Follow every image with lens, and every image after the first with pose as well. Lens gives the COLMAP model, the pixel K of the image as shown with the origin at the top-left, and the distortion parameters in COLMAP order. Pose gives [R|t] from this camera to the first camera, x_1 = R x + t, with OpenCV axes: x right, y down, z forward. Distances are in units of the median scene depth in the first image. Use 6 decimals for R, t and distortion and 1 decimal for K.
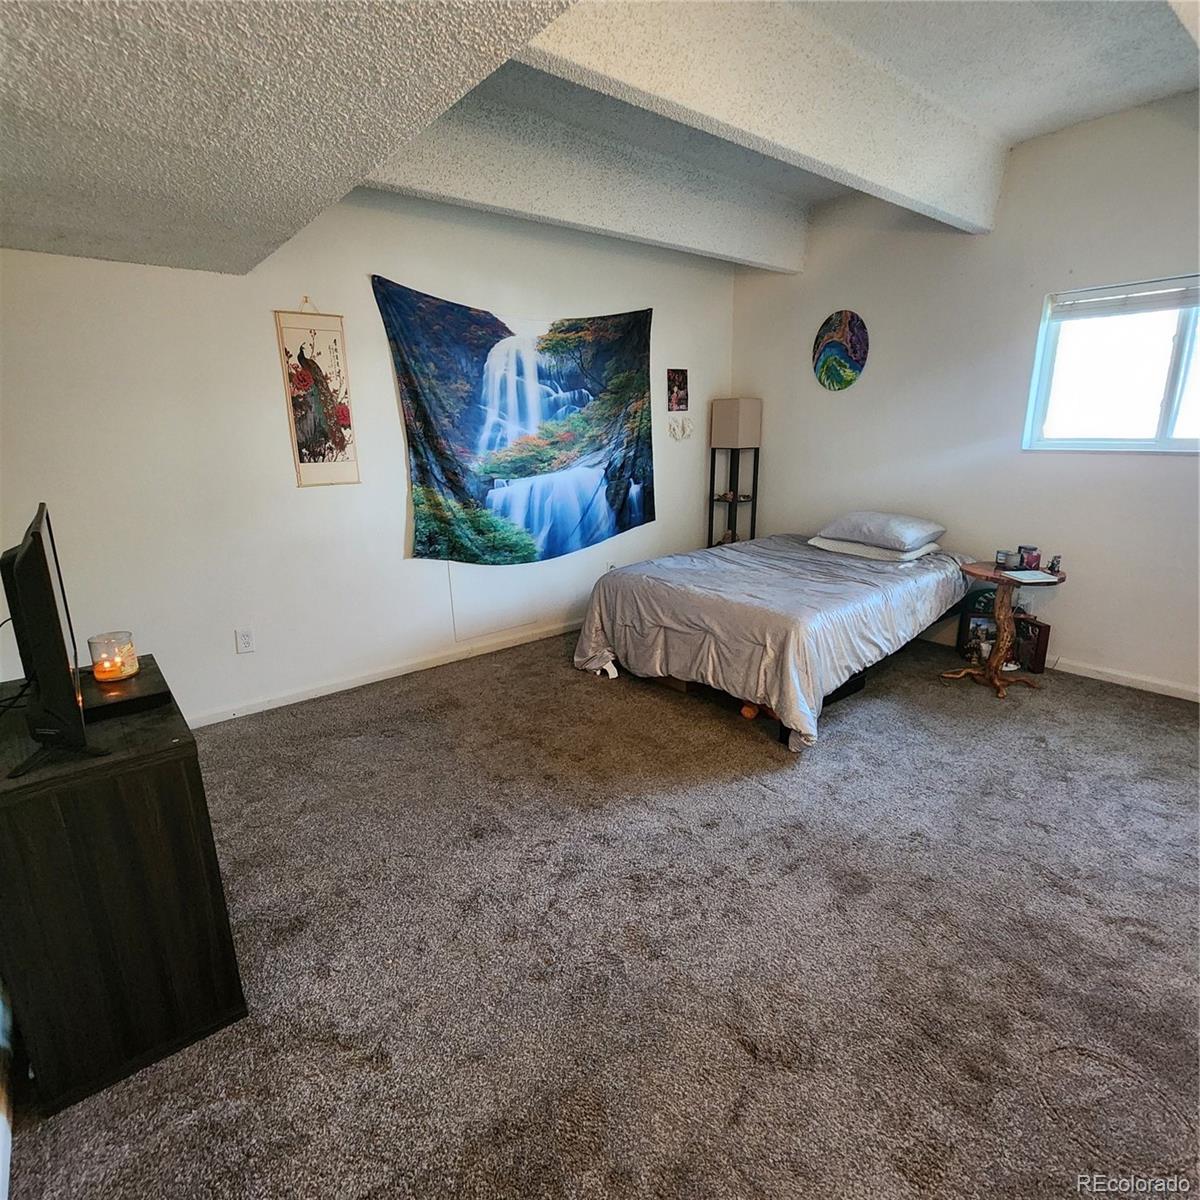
lens RADIAL K [[656.5, 0, 599.4], [0, 656.5, 603.1], [0, 0, 1]] dist [-0.001169, -0.000719]
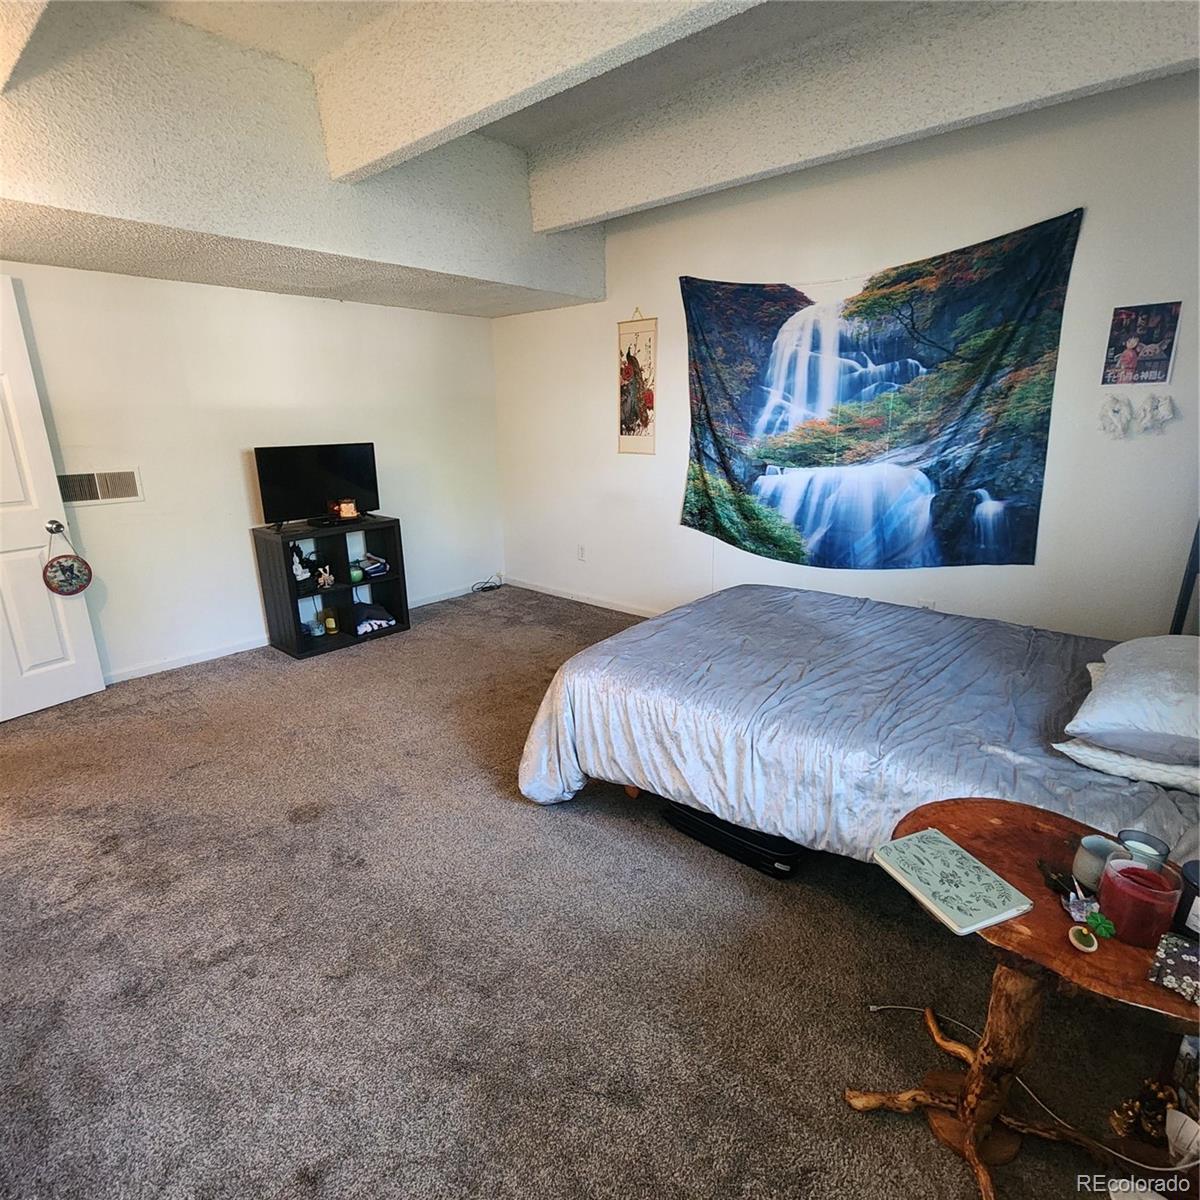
lens RADIAL K [[656.5, 0, 599.4], [0, 656.5, 603.1], [0, 0, 1]] dist [-0.001169, -0.000719]
pose [[0.165745, 0.293410, -0.941509, 0.748505], [-0.249946, 0.936039, 0.247704, -0.176648], [0.953968, 0.194271, 0.228480, 0.593378]]
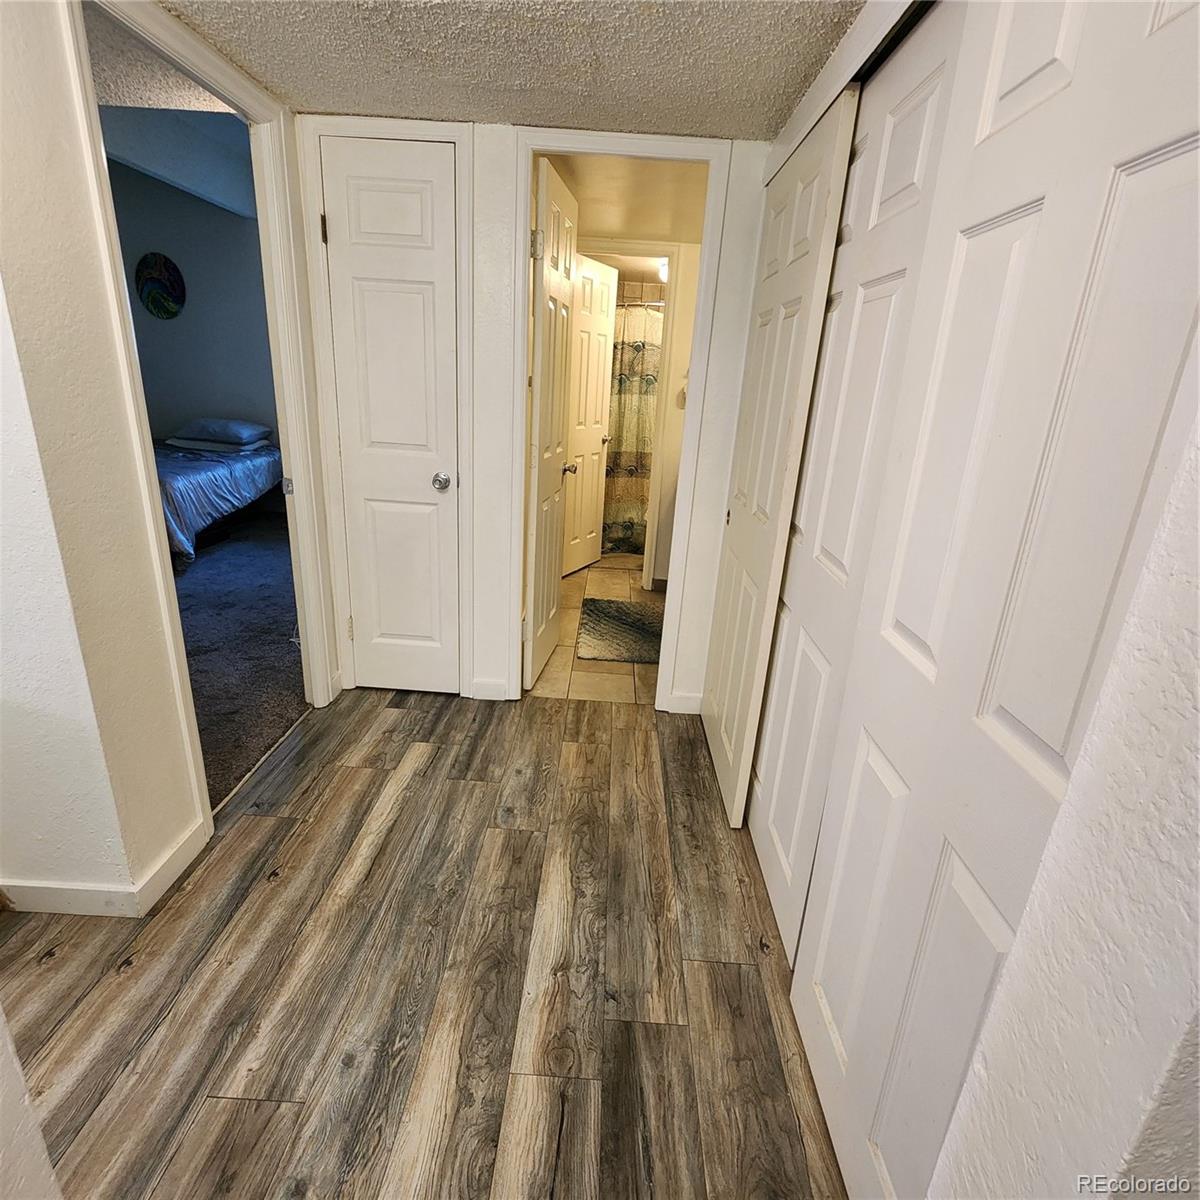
lens RADIAL K [[656.5, 0, 599.4], [0, 656.5, 603.1], [0, 0, 1]] dist [-0.001169, -0.000719]
pose [[0.647450, -0.192348, 0.737435, -0.141601], [0.128845, 0.981324, 0.142840, 0.149502], [-0.751137, 0.002533, 0.660141, -0.492627]]
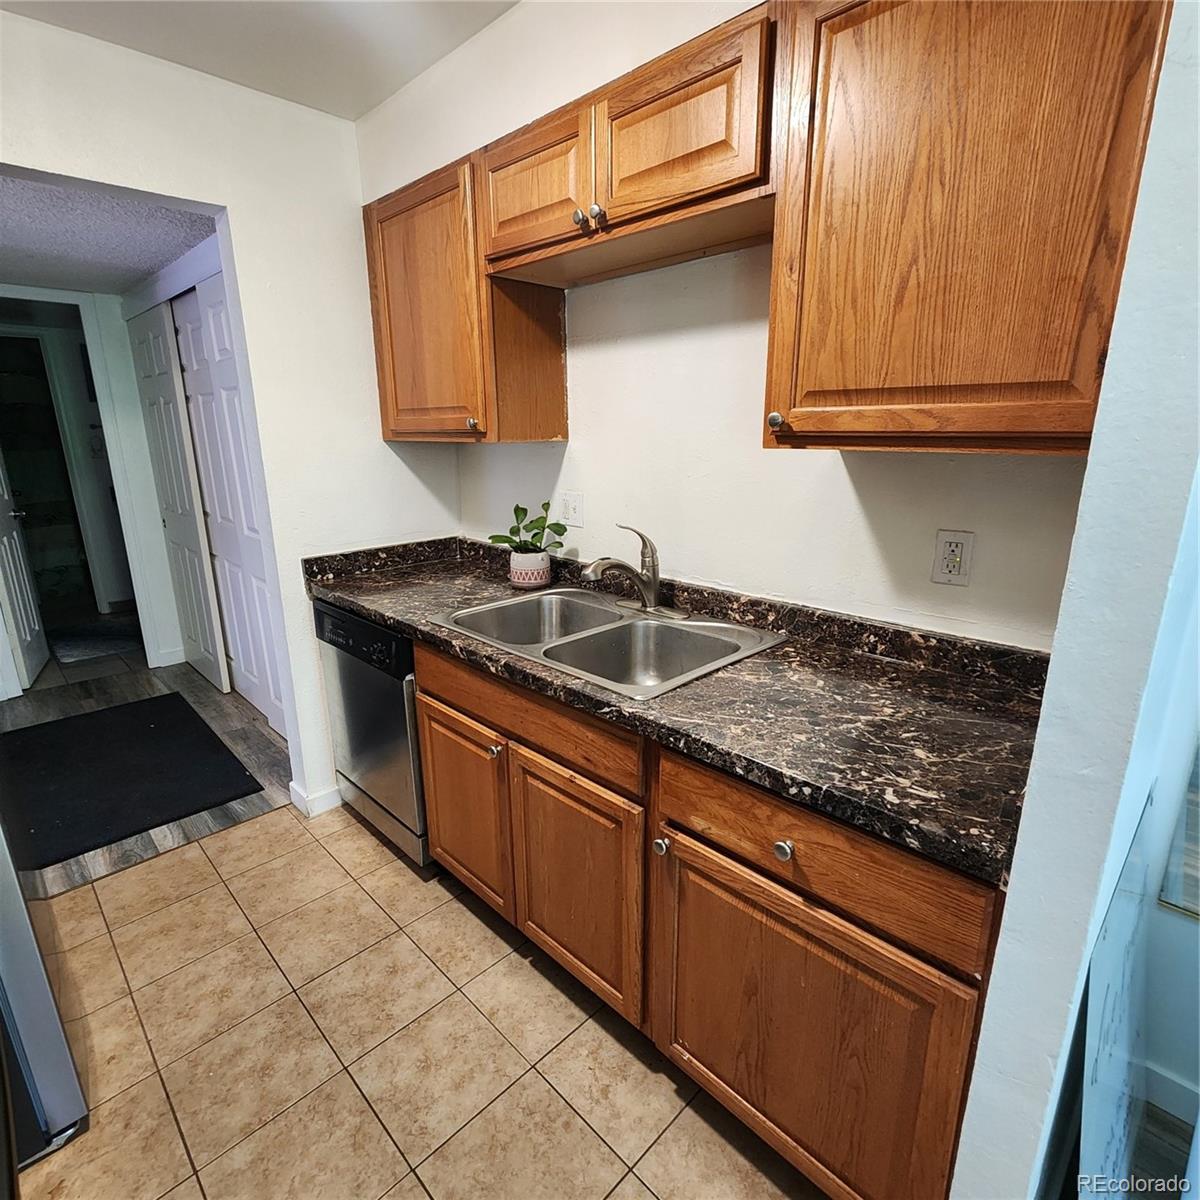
lens RADIAL K [[656.5, 0, 599.4], [0, 656.5, 603.1], [0, 0, 1]] dist [-0.001169, -0.000719]
pose [[-0.097245, -0.239912, 0.965912, -0.606164], [0.267409, 0.928526, 0.257549, 0.205063], [-0.958664, 0.283339, -0.026140, -0.726734]]
